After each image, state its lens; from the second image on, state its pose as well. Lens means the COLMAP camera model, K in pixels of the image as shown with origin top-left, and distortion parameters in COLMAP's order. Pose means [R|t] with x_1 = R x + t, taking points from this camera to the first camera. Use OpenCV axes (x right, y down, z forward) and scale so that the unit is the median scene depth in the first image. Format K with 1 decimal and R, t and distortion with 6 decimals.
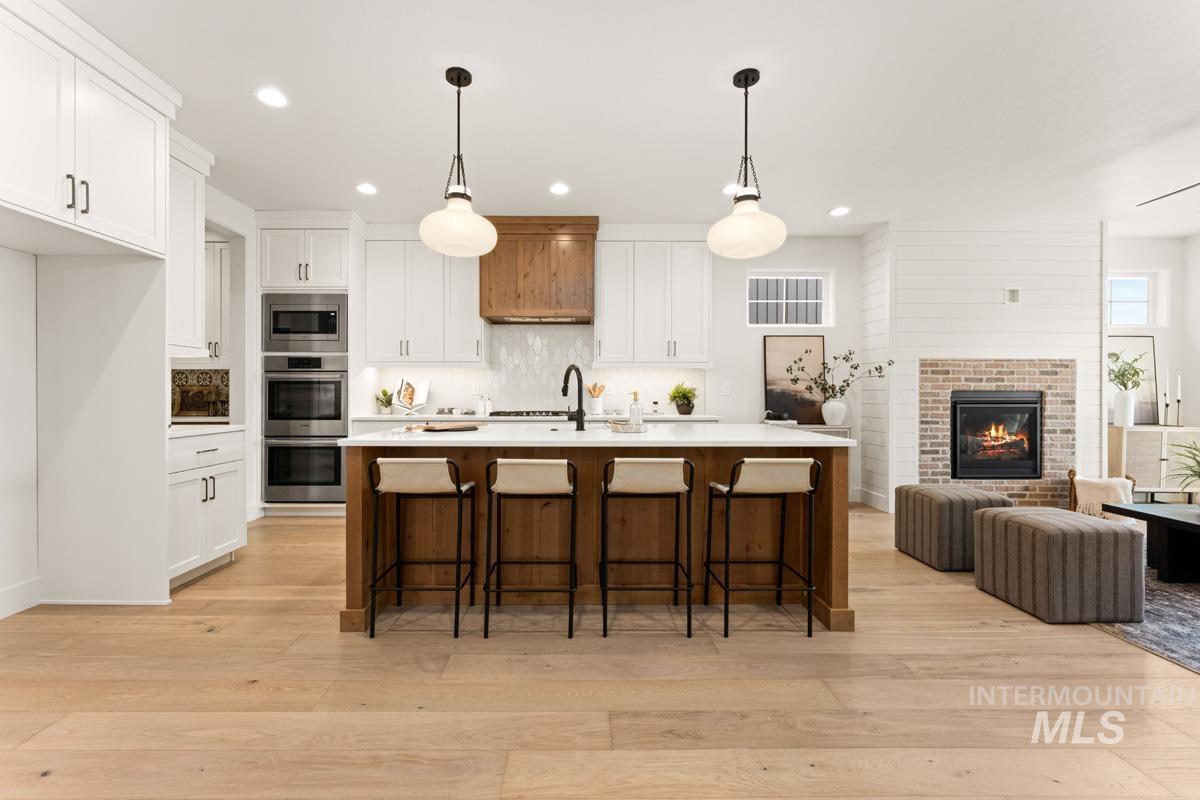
lens RADIAL K [[485.6, 0, 561.9], [0, 485.6, 395.6], [0, 0, 1]] dist [-0.000609, 0.000249]
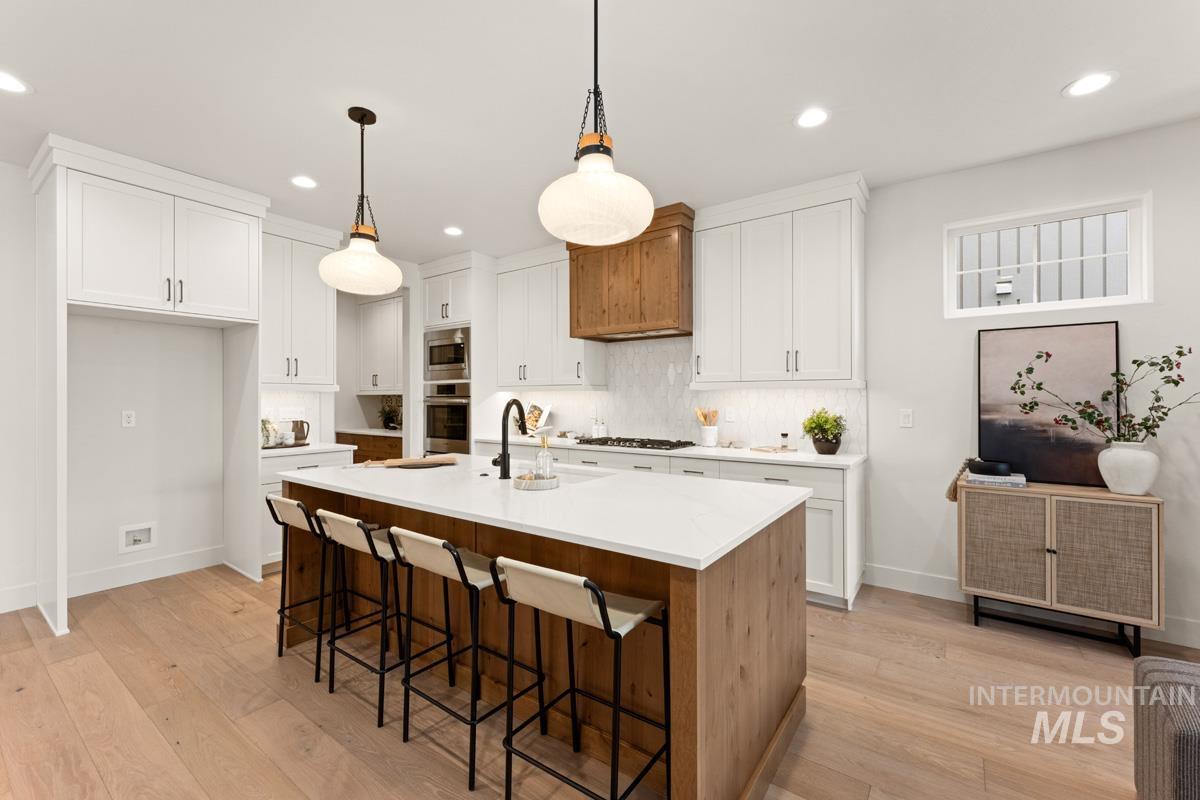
lens RADIAL K [[485.6, 0, 599.6], [0, 485.6, 398.8], [0, 0, 1]] dist [-0.000609, 0.000249]
pose [[0.817208, -0.002451, -0.576338, 0.411298], [0.000058, 0.999991, -0.004170, -0.038990], [0.576343, 0.003374, 0.817201, 0.255881]]
